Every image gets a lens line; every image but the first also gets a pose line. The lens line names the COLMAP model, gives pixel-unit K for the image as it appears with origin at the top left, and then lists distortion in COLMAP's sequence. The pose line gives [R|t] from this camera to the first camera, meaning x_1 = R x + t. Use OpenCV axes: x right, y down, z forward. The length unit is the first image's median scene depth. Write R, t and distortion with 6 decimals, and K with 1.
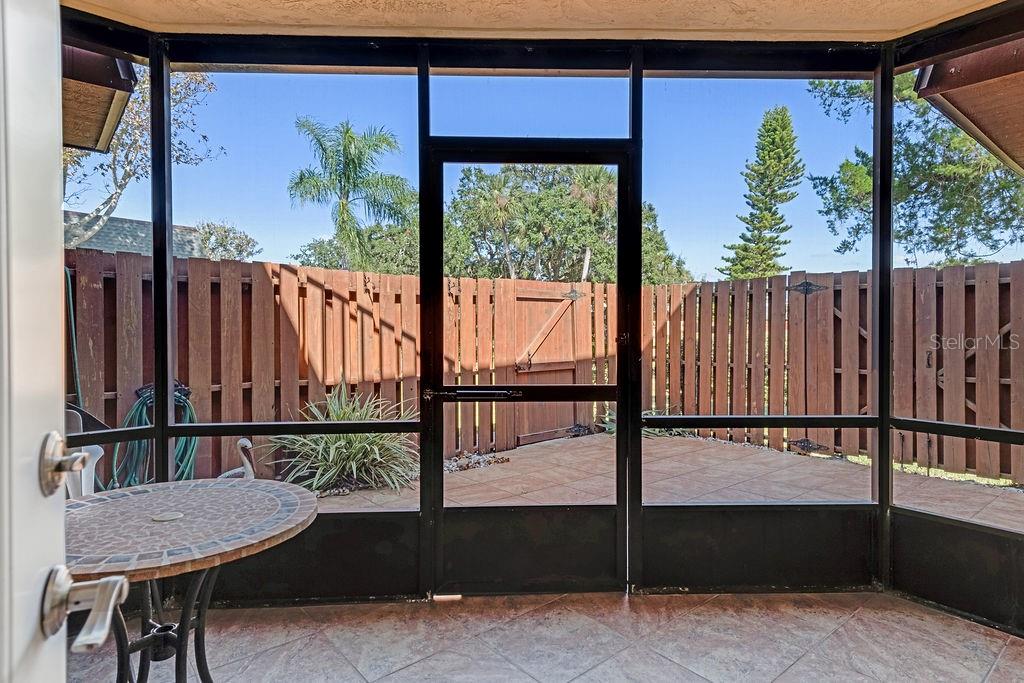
lens RADIAL K [[540.6, 0, 491.1], [0, 540.6, 337.3], [0, 0, 1]] dist [0.001225, -0.001246]
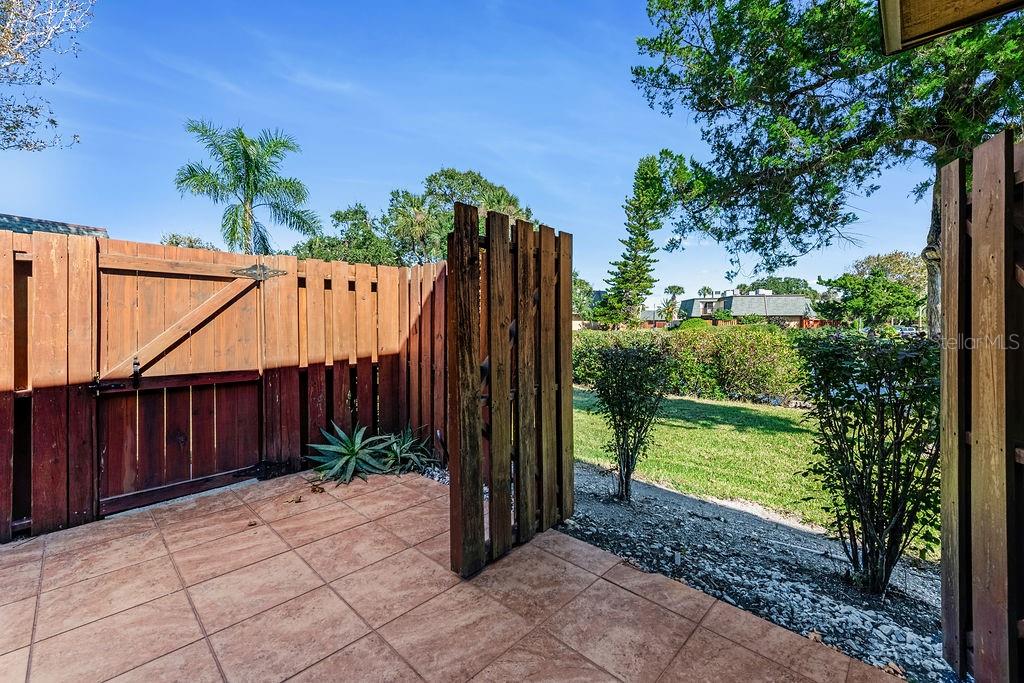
lens RADIAL K [[411.6, 0, 513.5], [0, 411.6, 332.1], [0, 0, 1]] dist [0.009817, -0.000103]
pose [[0.989334, -0.000306, 0.145663, 0.122989], [0.001077, 0.999986, -0.005220, -0.000397], [-0.145660, 0.005322, 0.989320, 0.139008]]
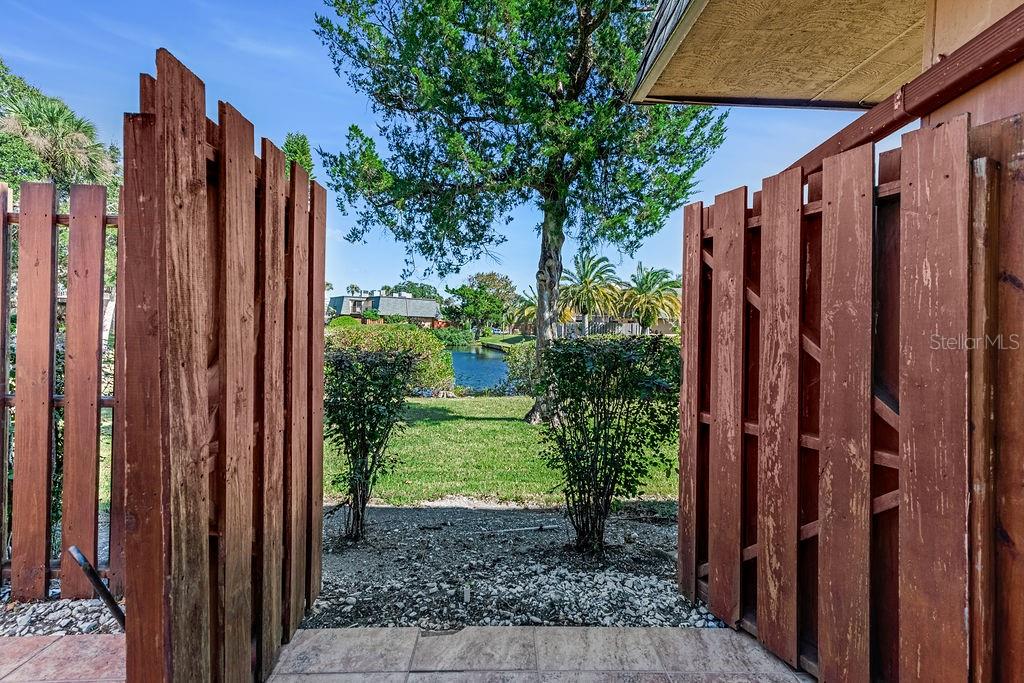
lens RADIAL K [[421.2, 0, 509.1], [0, 421.2, 338.1], [0, 0, 1]] dist [0.014079, -0.000142]
pose [[0.588025, -0.002068, 0.808840, 0.109872], [-0.010722, 0.999889, 0.010352, -0.000849], [-0.808772, -0.014759, 0.587938, 0.175246]]
